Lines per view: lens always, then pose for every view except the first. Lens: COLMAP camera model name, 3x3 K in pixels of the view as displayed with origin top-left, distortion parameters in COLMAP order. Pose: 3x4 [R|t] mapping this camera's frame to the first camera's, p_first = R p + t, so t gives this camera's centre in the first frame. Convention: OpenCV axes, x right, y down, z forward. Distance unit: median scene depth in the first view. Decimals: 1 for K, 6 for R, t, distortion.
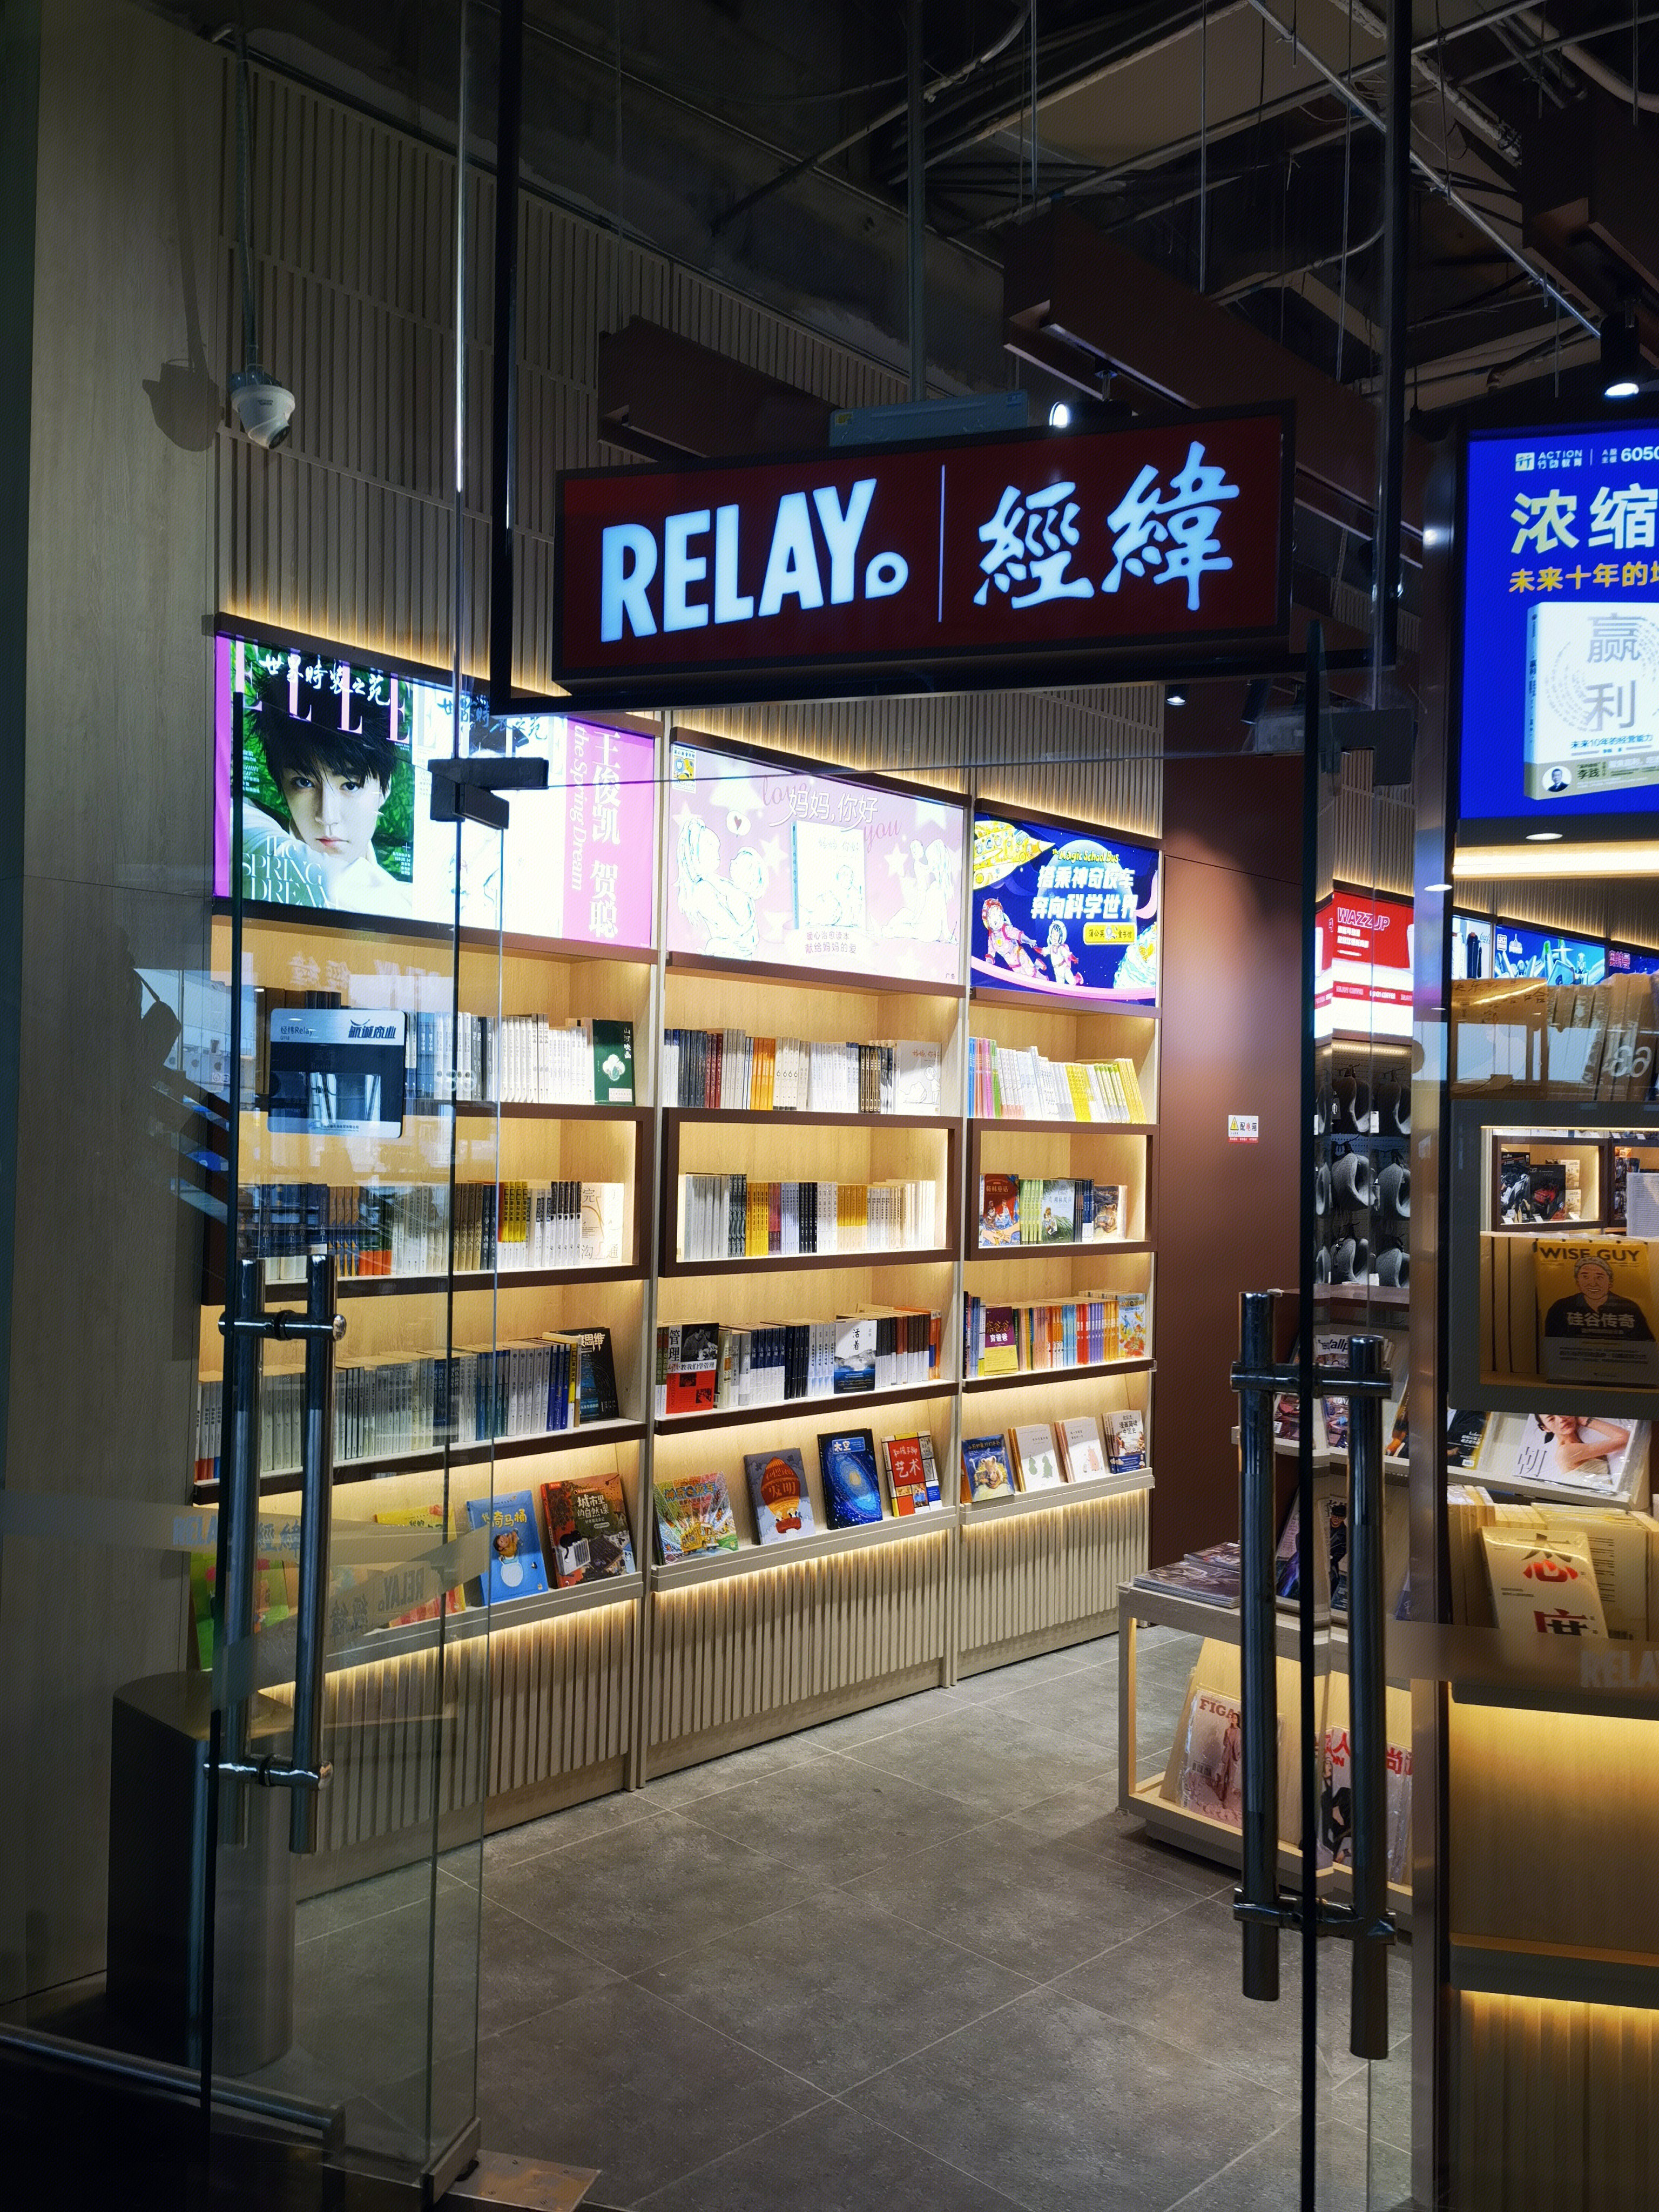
lens RADIAL K [[1741.9, 0, 821.3], [0, 1741.9, 1096.8], [0, 0, 1]] dist [0.078802, -0.036627]
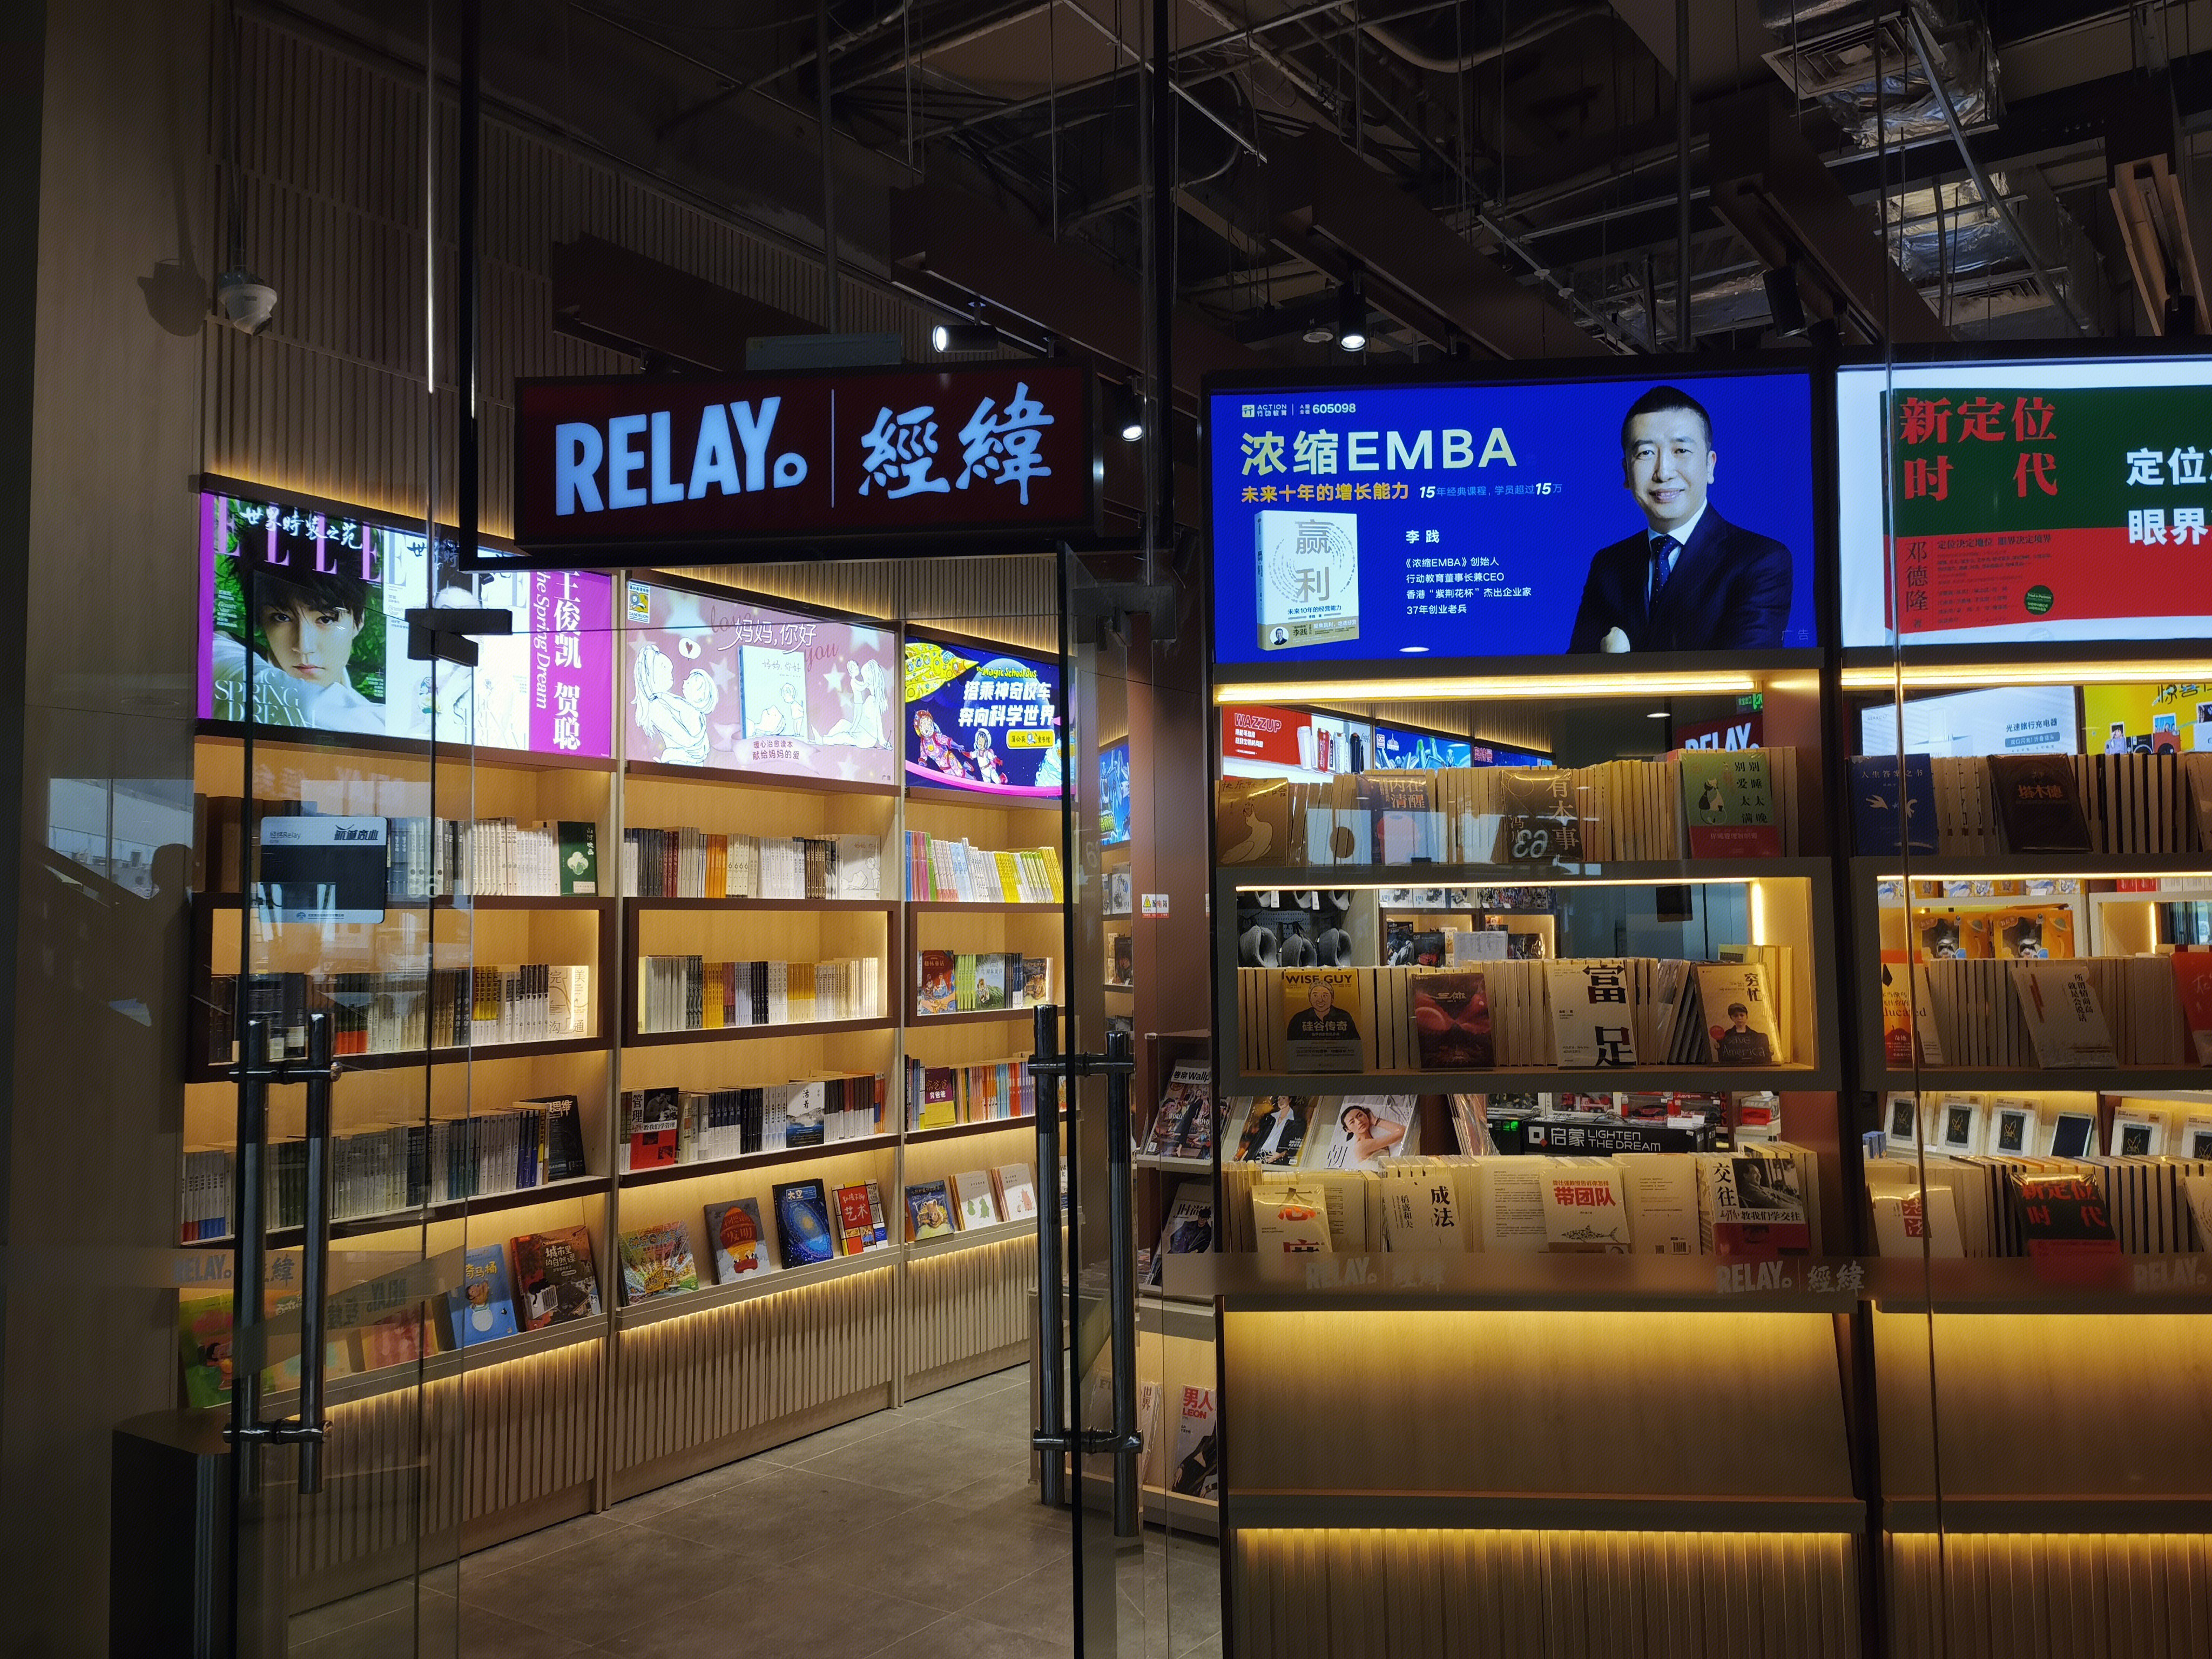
lens RADIAL K [[1741.9, 0, 1138.3], [0, 1741.9, 814.3], [0, 0, 1]] dist [0.078802, -0.036627]
pose [[0.982877, -0.017923, 0.183388, 0.031710], [0.026069, 0.998773, -0.042110, 0.009293], [-0.182408, 0.046170, 0.982138, -0.193267]]
